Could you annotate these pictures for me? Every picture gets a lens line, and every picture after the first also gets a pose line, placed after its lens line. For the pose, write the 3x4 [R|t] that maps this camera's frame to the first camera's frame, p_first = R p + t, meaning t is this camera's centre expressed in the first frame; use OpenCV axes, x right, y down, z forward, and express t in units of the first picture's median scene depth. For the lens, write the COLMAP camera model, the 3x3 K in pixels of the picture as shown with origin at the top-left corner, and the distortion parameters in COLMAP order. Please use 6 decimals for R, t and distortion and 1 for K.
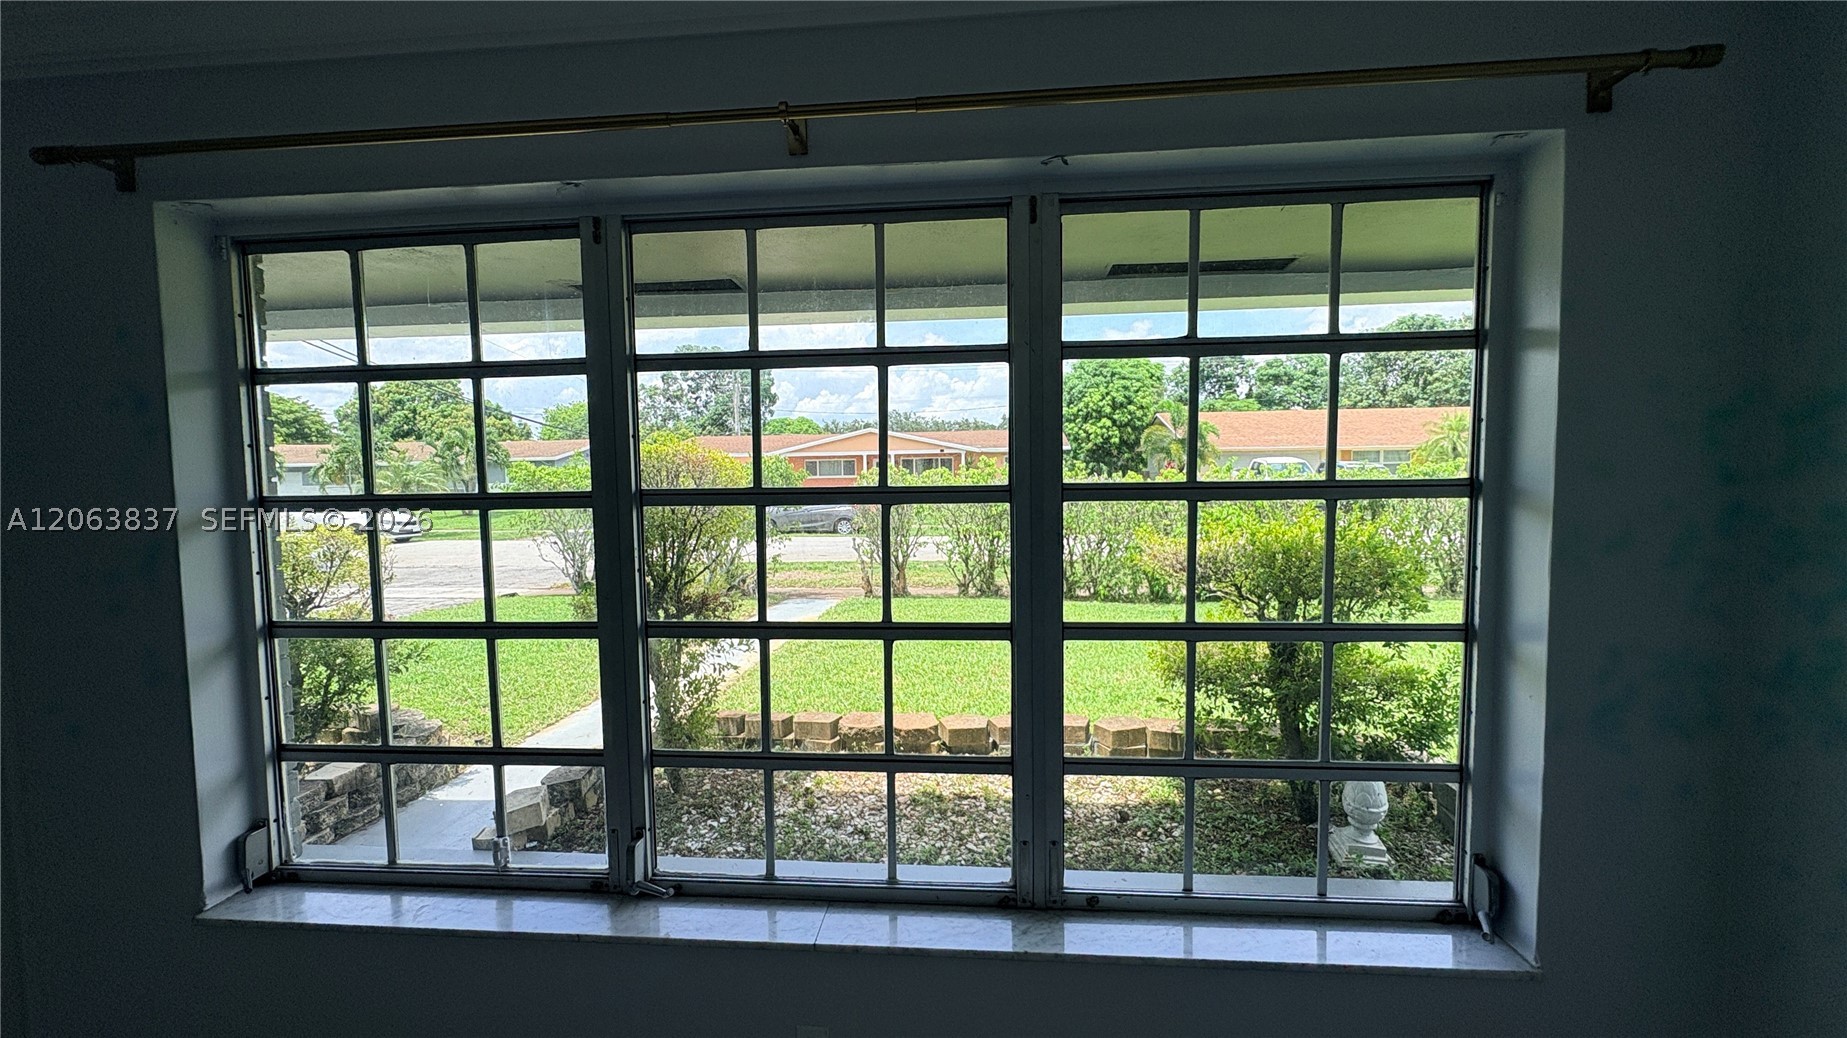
lens RADIAL K [[732.7, 0, 920.8], [0, 732.7, 519.2], [0, 0, 1]] dist [-0.005526, -0.000273]
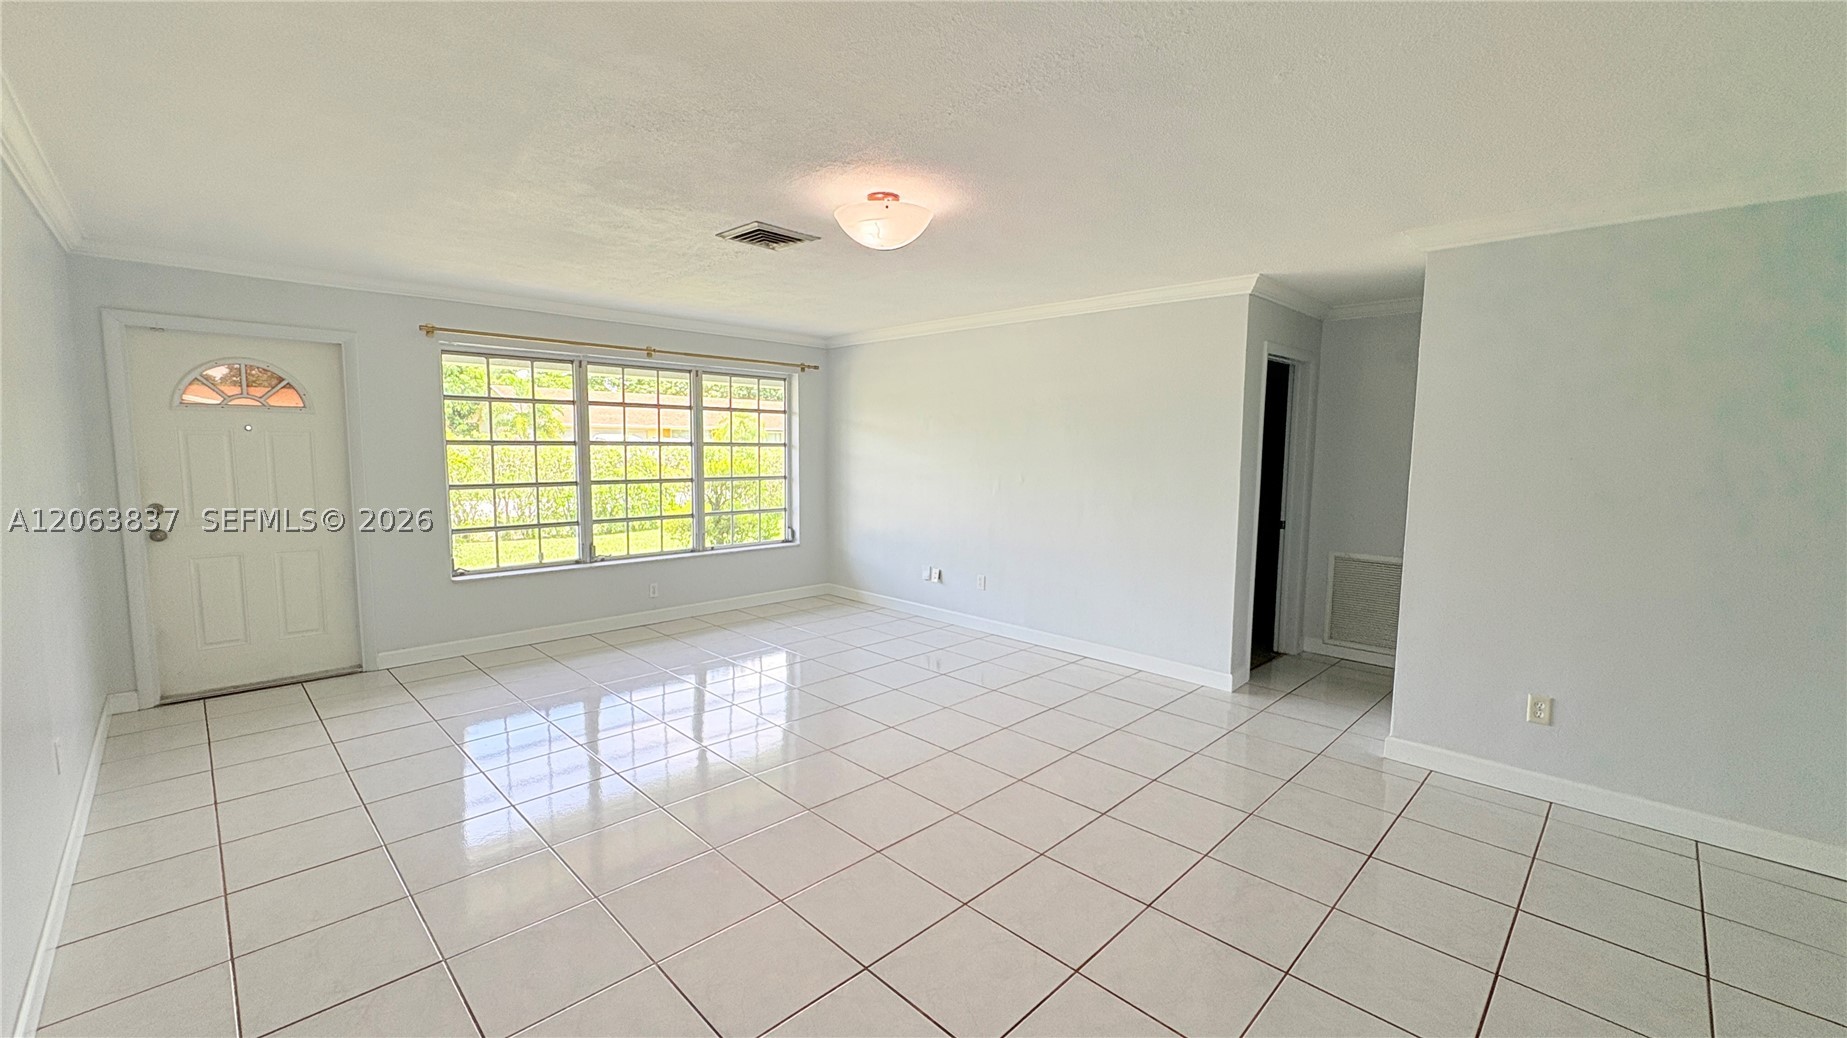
lens RADIAL K [[732.7, 0, 922.2], [0, 732.7, 518.7], [0, 0, 1]] dist [-0.005526, -0.000273]
pose [[0.642977, -0.054648, 0.763933, -2.235041], [0.029596, 0.998479, 0.046517, 0.232416], [-0.765313, -0.007300, 0.643617, -2.631863]]
